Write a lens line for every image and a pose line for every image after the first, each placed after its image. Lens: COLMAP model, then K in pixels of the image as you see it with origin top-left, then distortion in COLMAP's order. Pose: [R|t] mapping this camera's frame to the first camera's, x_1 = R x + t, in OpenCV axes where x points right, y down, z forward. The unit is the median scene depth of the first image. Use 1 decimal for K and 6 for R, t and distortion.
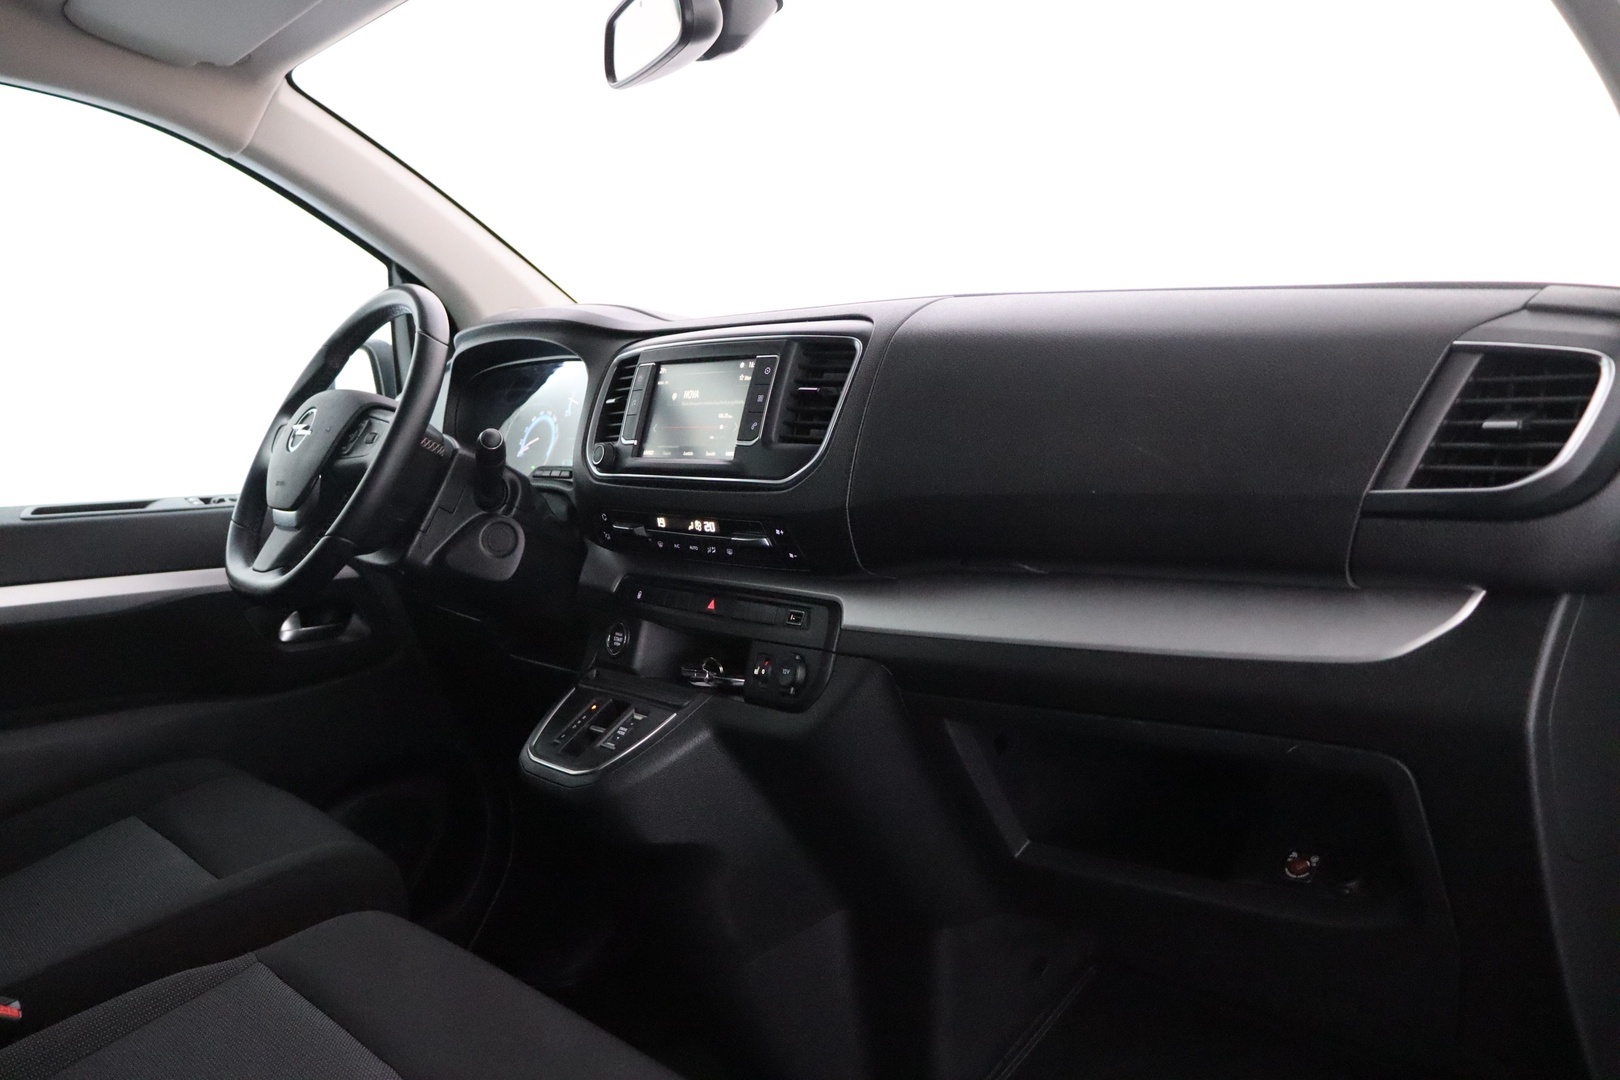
lens RADIAL K [[1241.6, 0, 810.0], [0, 1241.6, 540.0], [0, 0, 1]] dist [-0.130353, -0.001775]
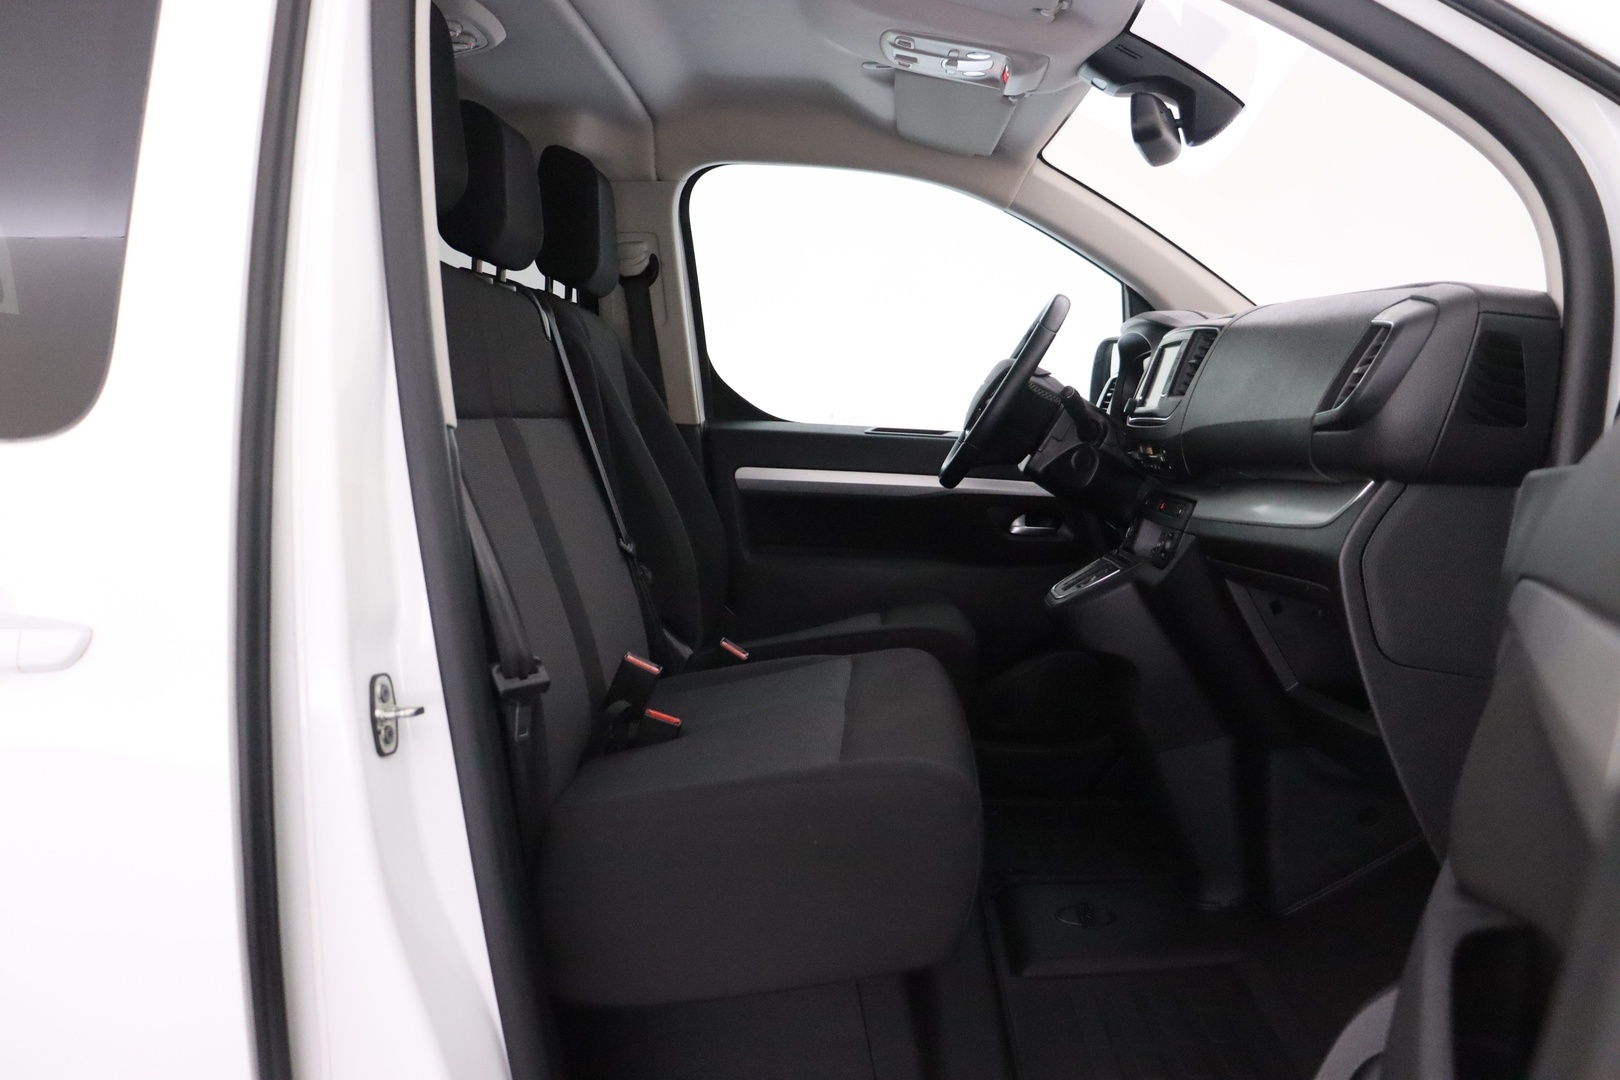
lens RADIAL K [[1241.6, 0, 810.0], [0, 1241.6, 540.0], [0, 0, 1]] dist [-0.130353, -0.001775]
pose [[0.688413, 0.121998, -0.714985, 0.655849], [-0.129086, 0.990624, 0.044742, 0.076902], [0.713739, 0.061493, 0.697707, -0.326420]]
